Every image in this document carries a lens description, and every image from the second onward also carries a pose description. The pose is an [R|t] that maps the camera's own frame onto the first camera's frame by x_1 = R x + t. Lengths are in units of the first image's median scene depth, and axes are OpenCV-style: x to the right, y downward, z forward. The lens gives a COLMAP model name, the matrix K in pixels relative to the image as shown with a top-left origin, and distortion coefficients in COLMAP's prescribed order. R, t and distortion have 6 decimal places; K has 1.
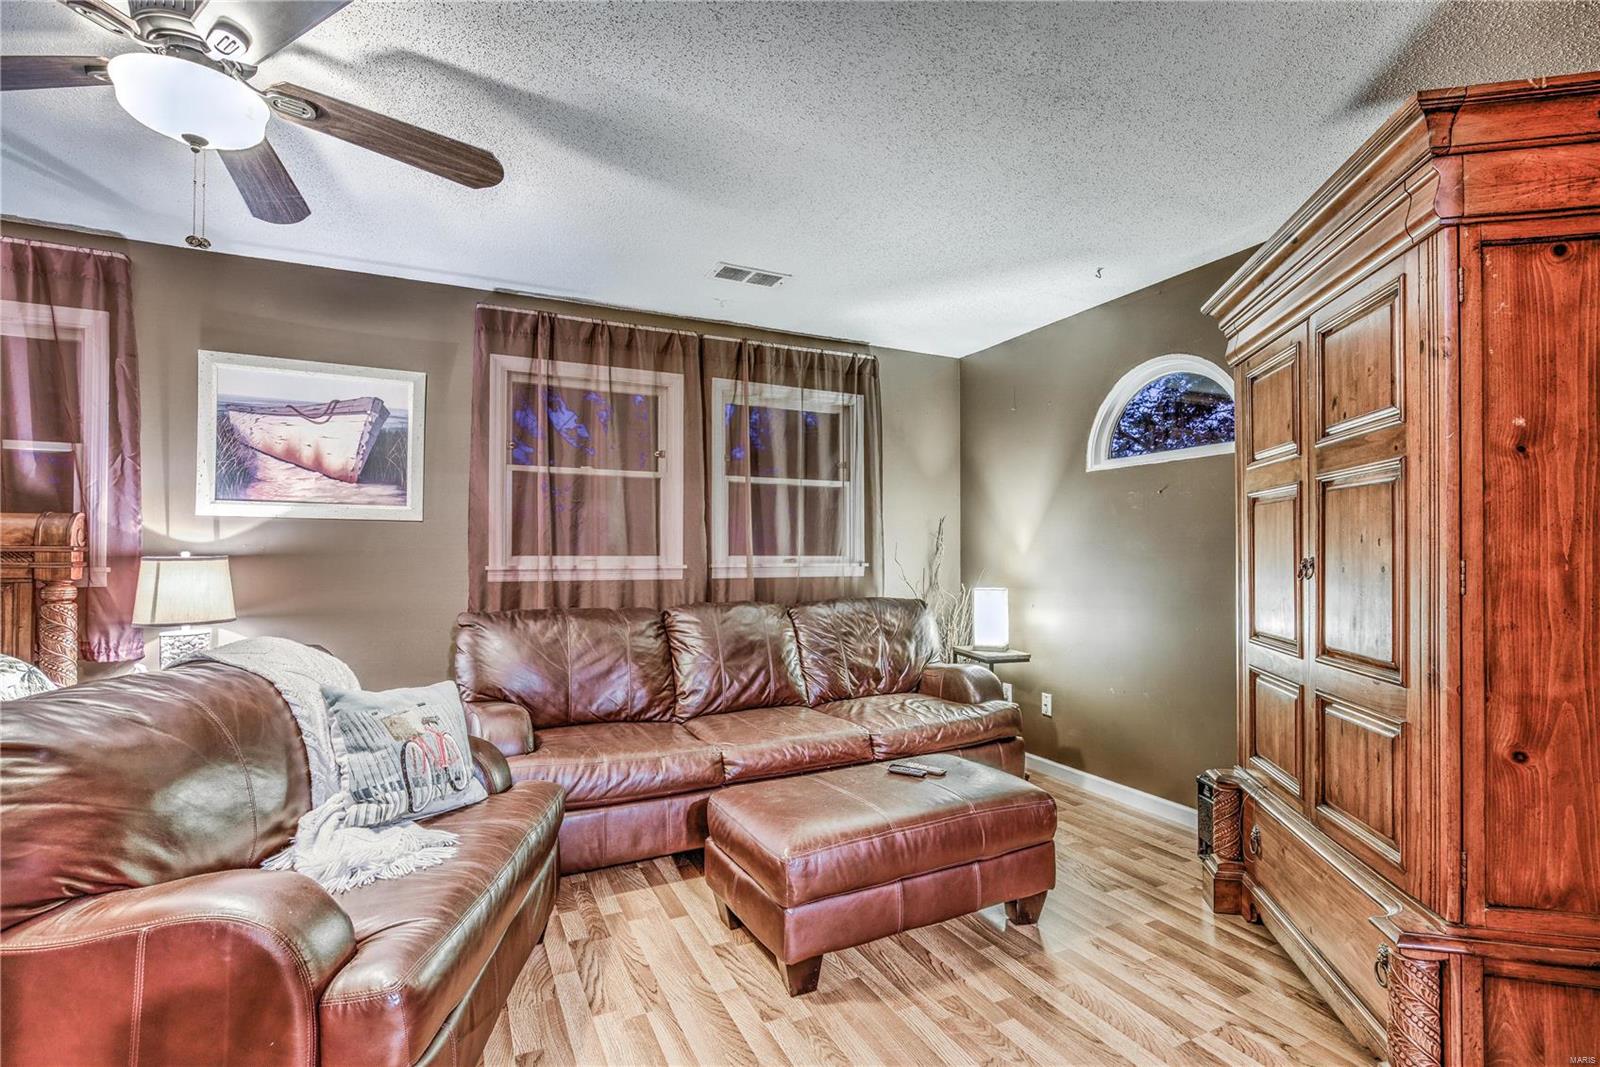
lens RADIAL K [[742.6, 0, 788.8], [0, 742.6, 541.9], [0, 0, 1]] dist [-0.010033, 0.000377]
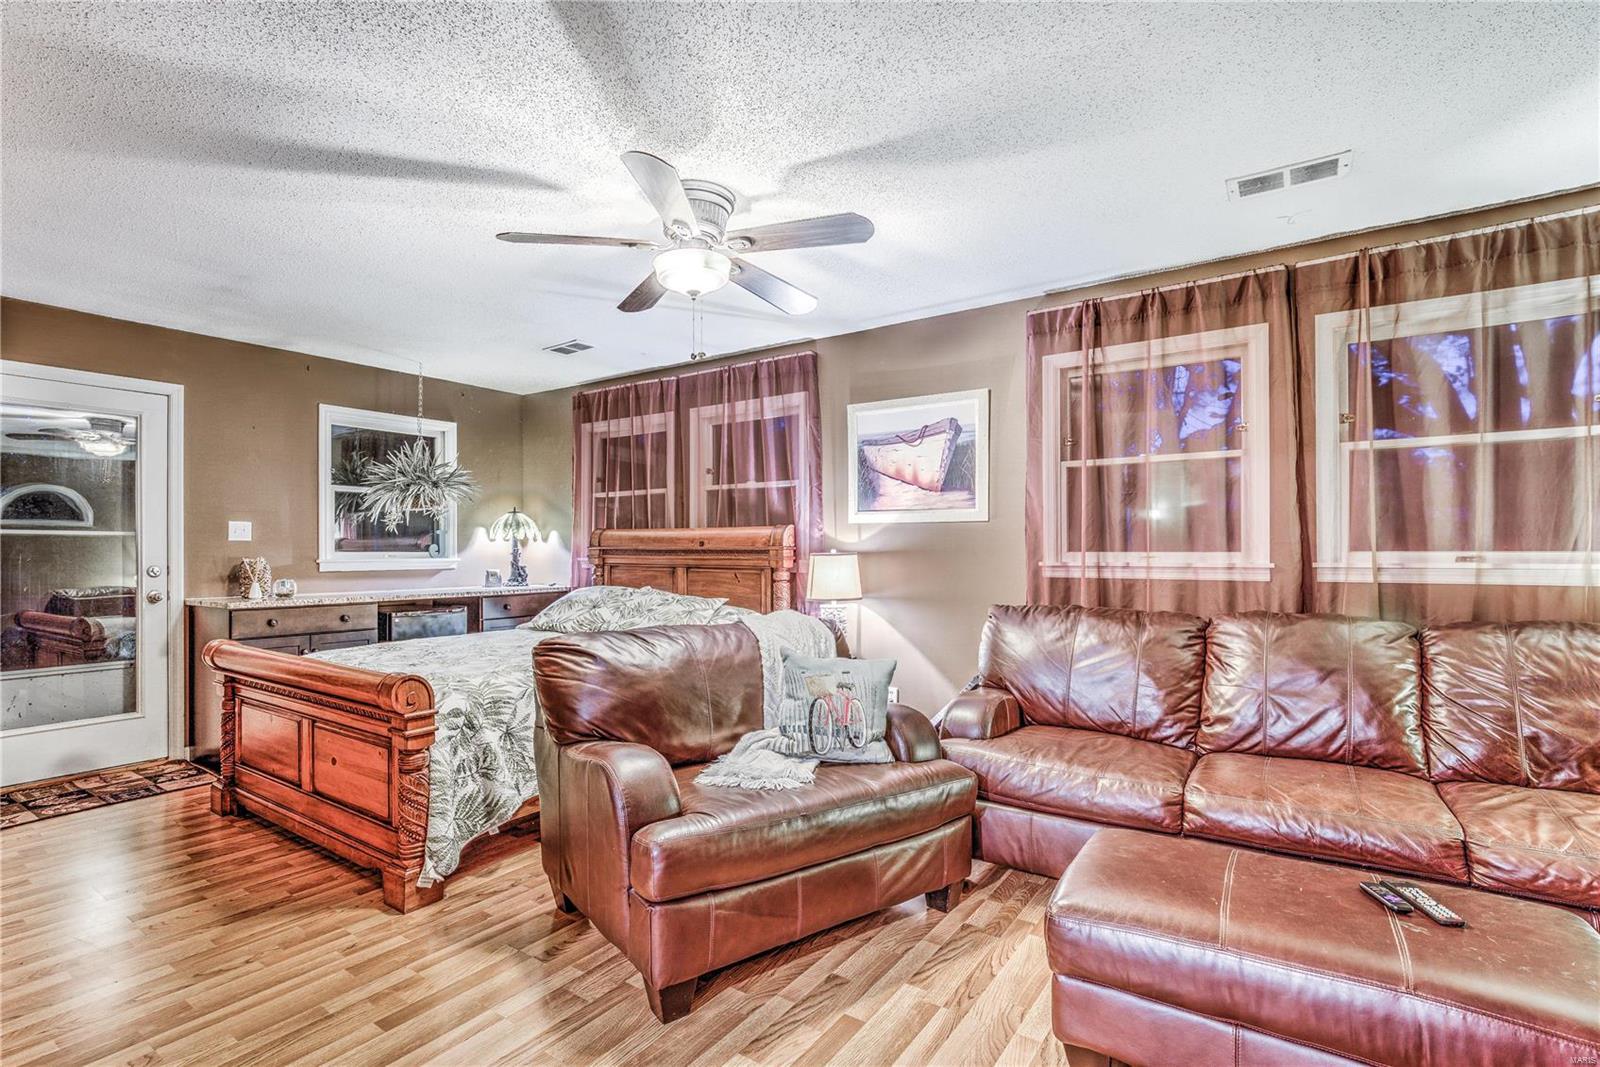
lens RADIAL K [[742.6, 0, 788.1], [0, 742.6, 545.8], [0, 0, 1]] dist [-0.010033, 0.000377]
pose [[0.487768, -0.006735, -0.872947, 0.341817], [0.019495, 0.999805, 0.003179, -0.000150], [0.872756, -0.018569, 0.487804, 0.191525]]
